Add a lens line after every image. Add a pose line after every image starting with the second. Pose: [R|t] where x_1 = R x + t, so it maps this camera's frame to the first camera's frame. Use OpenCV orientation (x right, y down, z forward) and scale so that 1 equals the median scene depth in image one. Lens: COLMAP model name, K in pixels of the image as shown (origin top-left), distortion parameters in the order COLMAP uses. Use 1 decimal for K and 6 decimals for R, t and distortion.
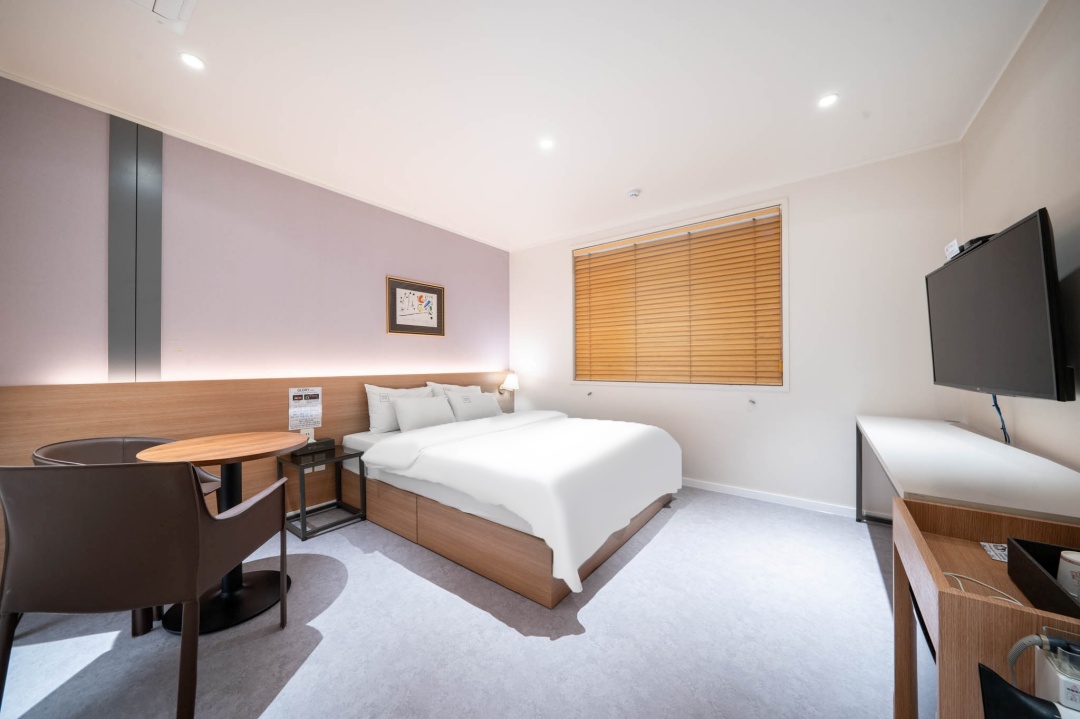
lens RADIAL K [[368.3, 0, 544.9], [0, 368.3, 357.3], [0, 0, 1]] dist [-0.002931, -0.000133]
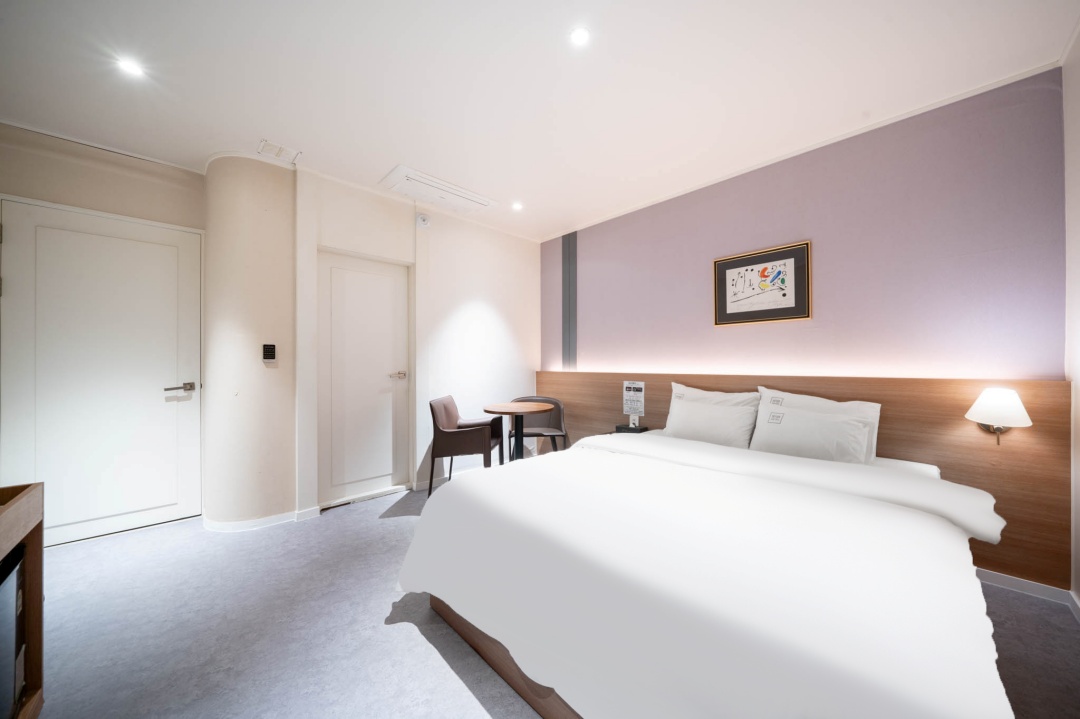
lens RADIAL K [[368.3, 0, 547.5], [0, 368.3, 357.4], [0, 0, 1]] dist [-0.002931, -0.000133]
pose [[-0.146525, -0.006624, -0.989185, 0.484136], [0.023444, 0.999673, -0.010167, 0.007357], [0.988929, -0.024680, -0.146322, 0.733429]]
